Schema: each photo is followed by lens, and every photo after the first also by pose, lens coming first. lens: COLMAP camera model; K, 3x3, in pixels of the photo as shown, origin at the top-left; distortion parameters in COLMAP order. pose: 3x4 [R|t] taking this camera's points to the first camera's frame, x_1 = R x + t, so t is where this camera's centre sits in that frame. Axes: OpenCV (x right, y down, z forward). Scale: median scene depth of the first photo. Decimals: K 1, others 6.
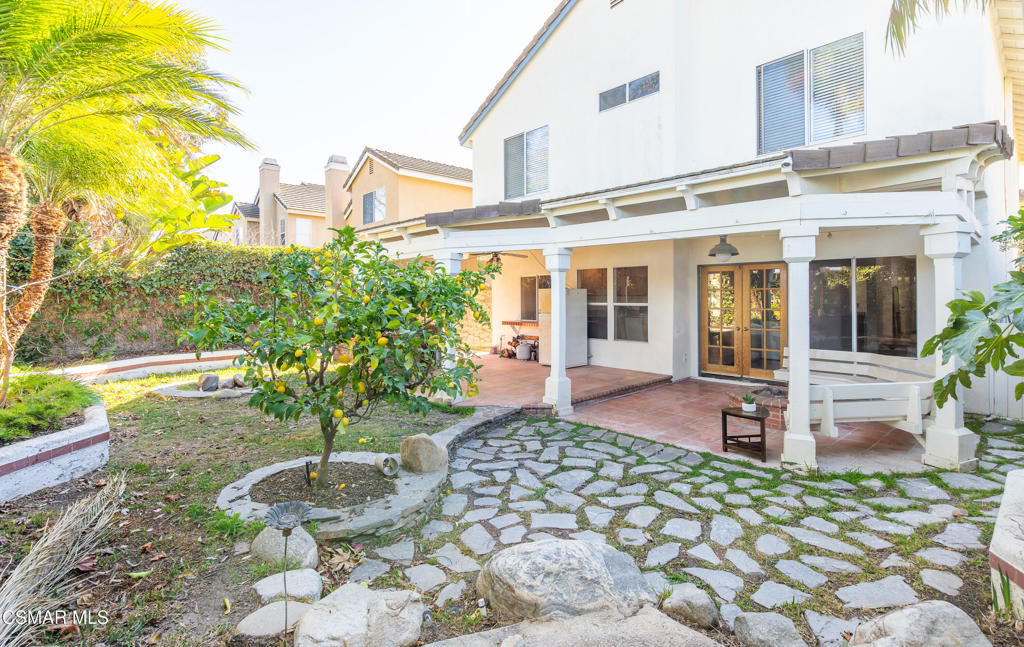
lens RADIAL K [[493.1, 0, 530.6], [0, 493.1, 295.8], [0, 0, 1]] dist [0.001526, 0.000043]
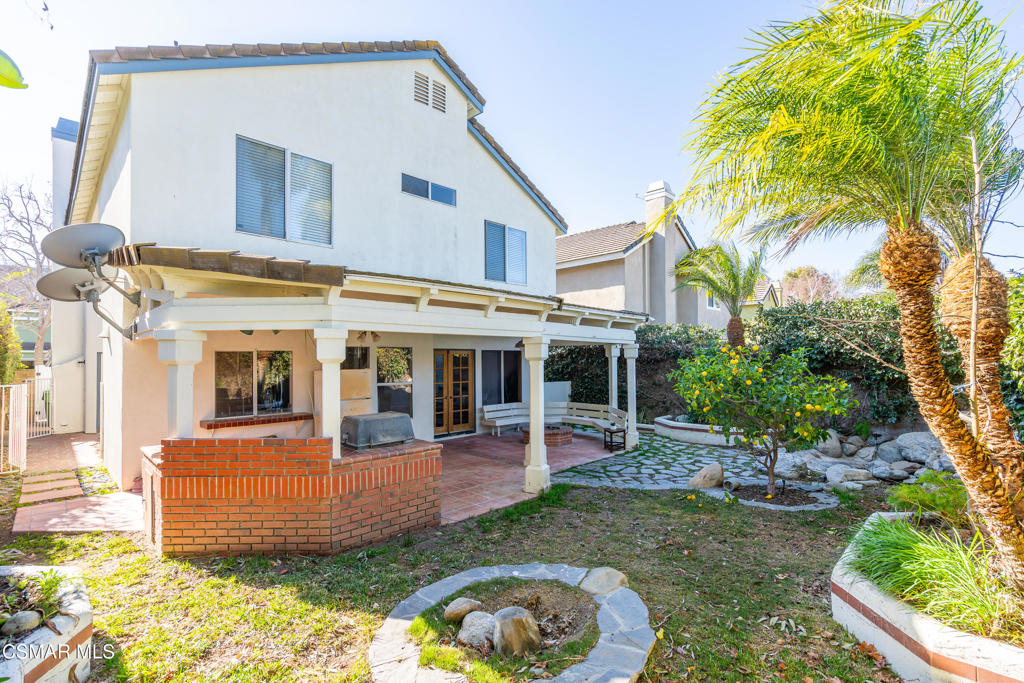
lens RADIAL K [[463.7, 0, 525.9], [0, 463.7, 358.9], [0, 0, 1]] dist [-0.009834, 0.003928]
pose [[-0.046400, 0.009912, 0.998874, -1.693011], [0.001499, 0.999950, -0.009853, -0.048569], [-0.998922, 0.001040, -0.046412, 1.668167]]
